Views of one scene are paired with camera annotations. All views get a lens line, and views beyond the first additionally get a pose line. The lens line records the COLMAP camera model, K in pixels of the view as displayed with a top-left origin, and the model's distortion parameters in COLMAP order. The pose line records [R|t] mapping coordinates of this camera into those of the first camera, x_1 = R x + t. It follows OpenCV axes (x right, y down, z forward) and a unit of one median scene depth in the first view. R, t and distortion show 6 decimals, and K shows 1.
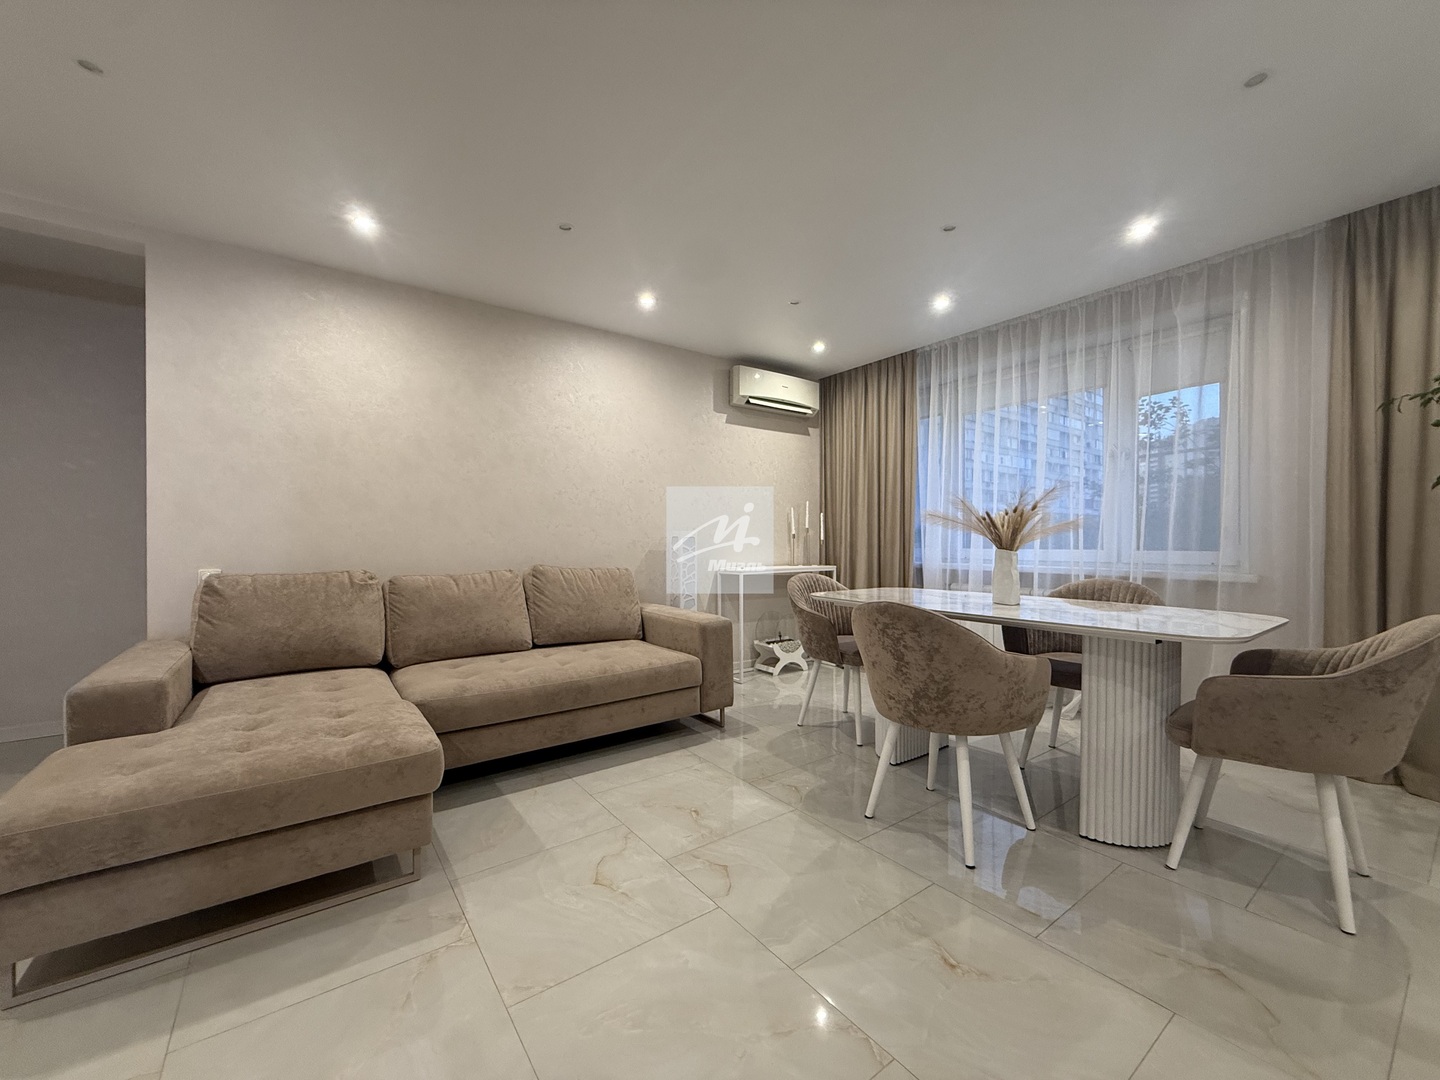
lens RADIAL K [[568.8, 0, 717.9], [0, 568.8, 544.4], [0, 0, 1]] dist [-0.018249, 0.000094]
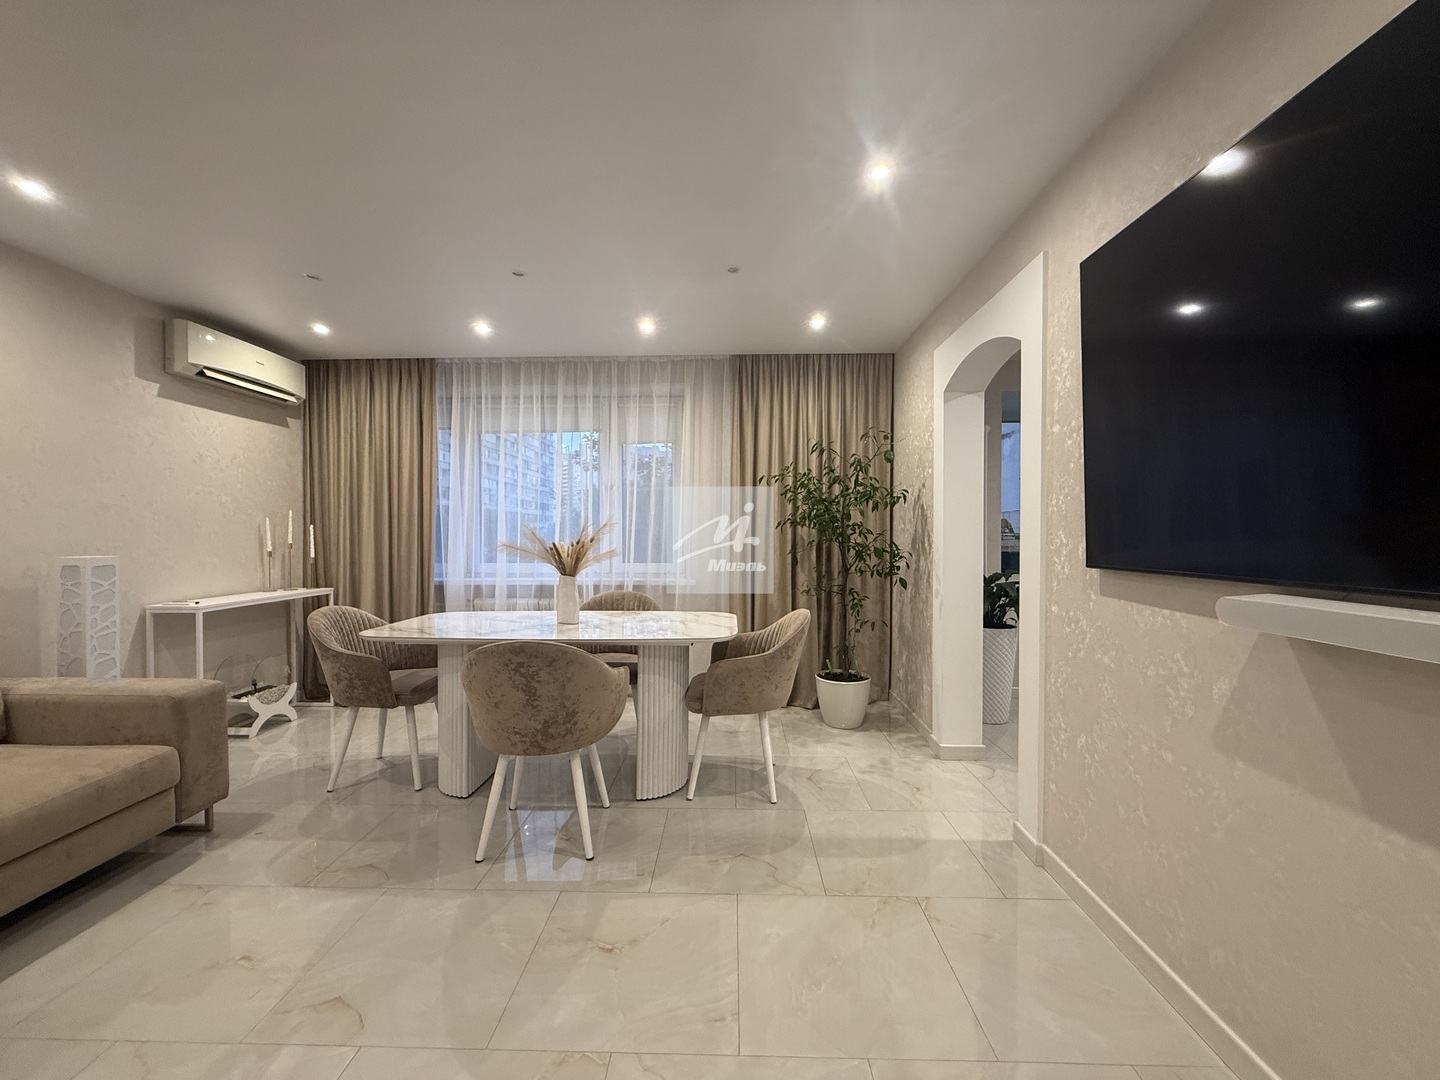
lens RADIAL K [[574.4, 0, 714.2], [0, 574.4, 538.5], [0, 0, 1]] dist [0.001821, 0.000342]
pose [[0.614624, -0.008556, 0.788774, -0.160327], [0.007914, 0.999958, 0.004680, -0.047271], [-0.788780, 0.003366, 0.614666, 0.034408]]
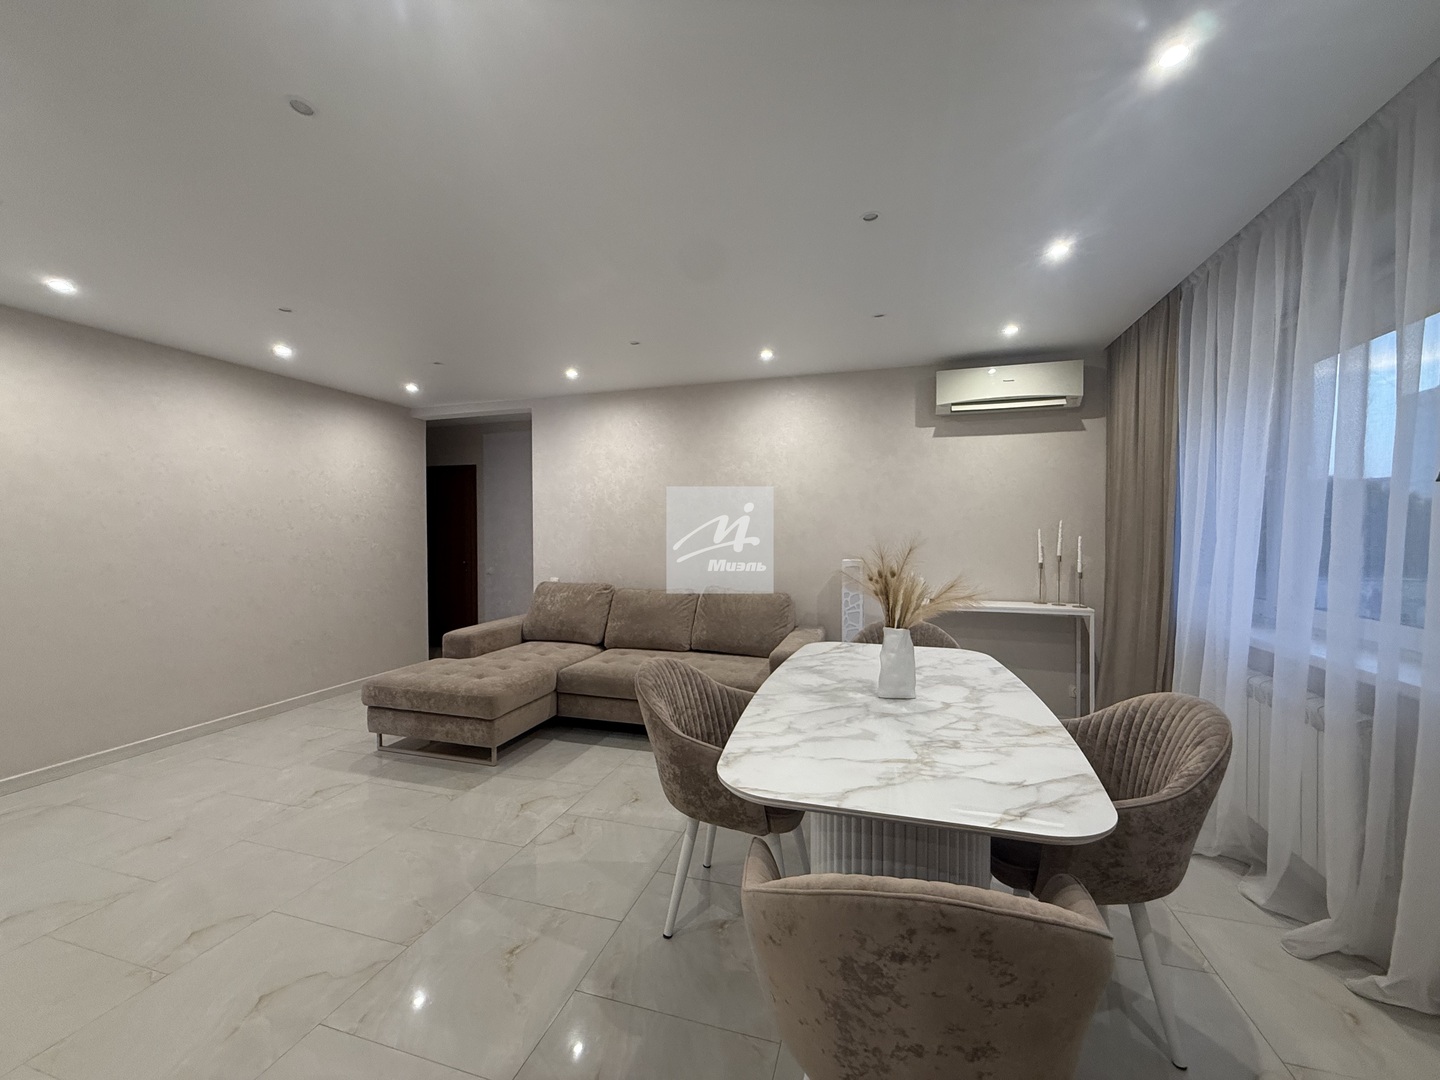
lens RADIAL K [[574.4, 0, 714.2], [0, 574.4, 538.5], [0, 0, 1]] dist [0.001821, 0.000342]
pose [[0.593825, 0.013681, -0.804478, 0.688224], [-0.003230, 0.999888, 0.014619, -0.084814], [0.804588, -0.006082, 0.593802, 0.237083]]
